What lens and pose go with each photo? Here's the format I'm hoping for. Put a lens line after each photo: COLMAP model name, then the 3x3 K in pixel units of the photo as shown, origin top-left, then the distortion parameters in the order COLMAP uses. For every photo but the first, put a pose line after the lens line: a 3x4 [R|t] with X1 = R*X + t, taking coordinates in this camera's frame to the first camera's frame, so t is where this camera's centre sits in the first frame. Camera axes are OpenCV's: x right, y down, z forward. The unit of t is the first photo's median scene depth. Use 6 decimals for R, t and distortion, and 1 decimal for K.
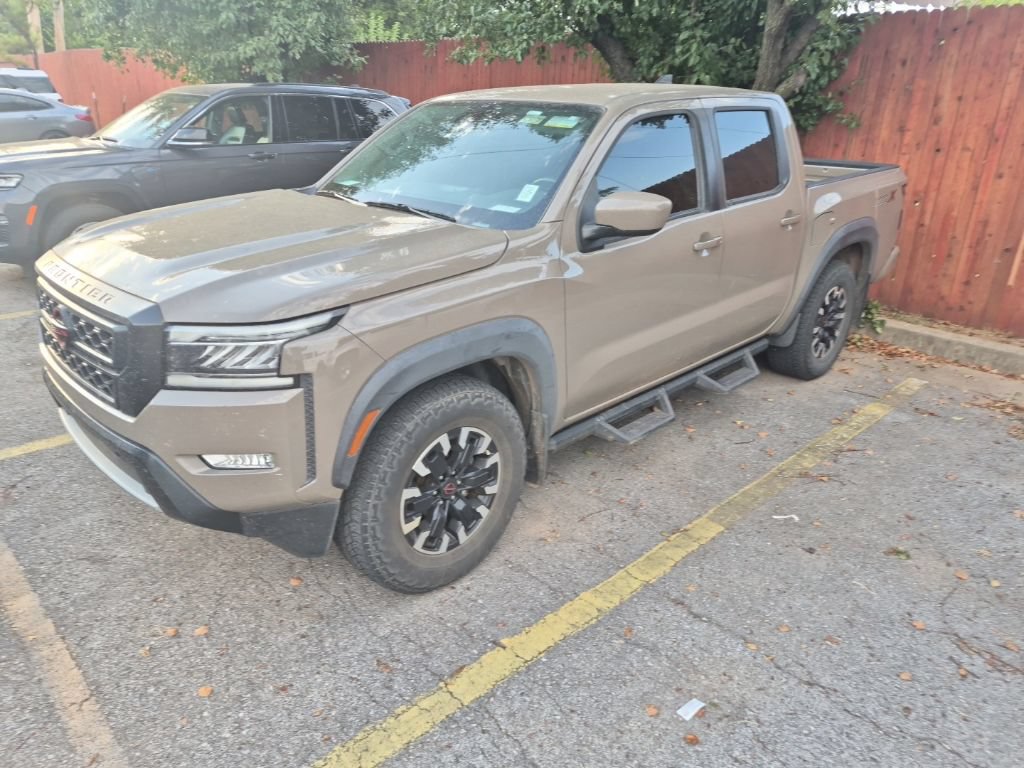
lens RADIAL K [[727.5, 0, 516.2], [0, 727.5, 379.9], [0, 0, 1]] dist [0.083523, -0.093056]
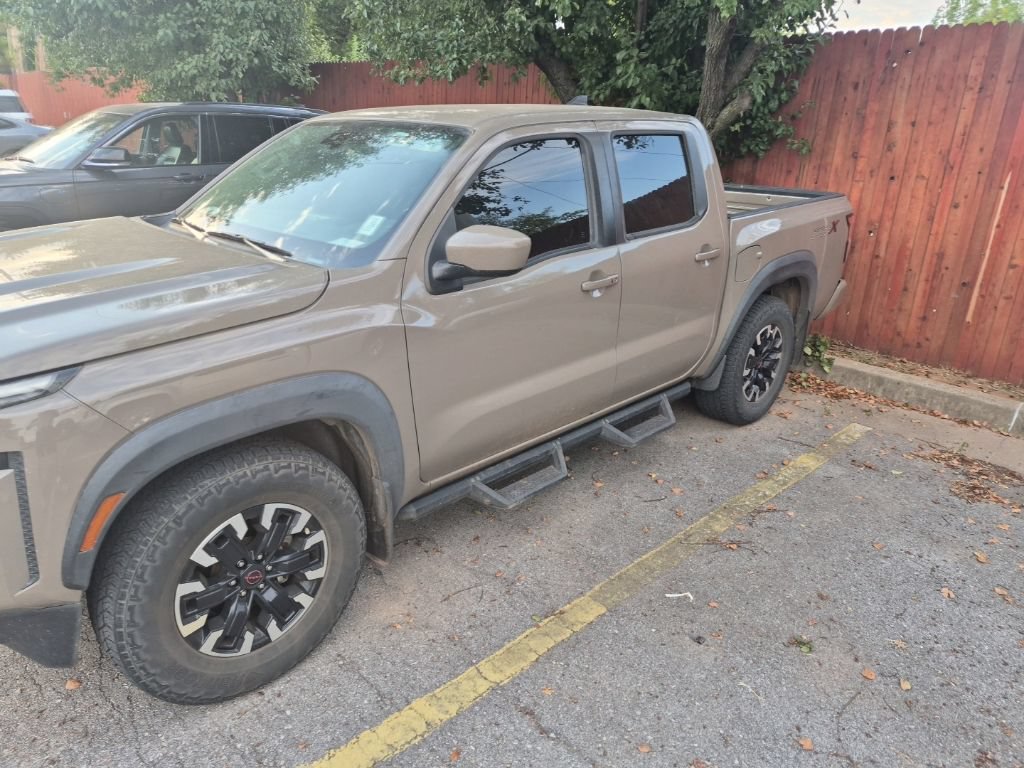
lens RADIAL K [[736.3, 0, 499.5], [0, 736.3, 388.8], [0, 0, 1]] dist [0.102148, -0.130342]
pose [[0.999975, 0.006603, 0.002683, 0.129204], [-0.006546, 0.999761, -0.020845, -0.034521], [-0.002820, 0.020826, 0.999779, 0.096162]]
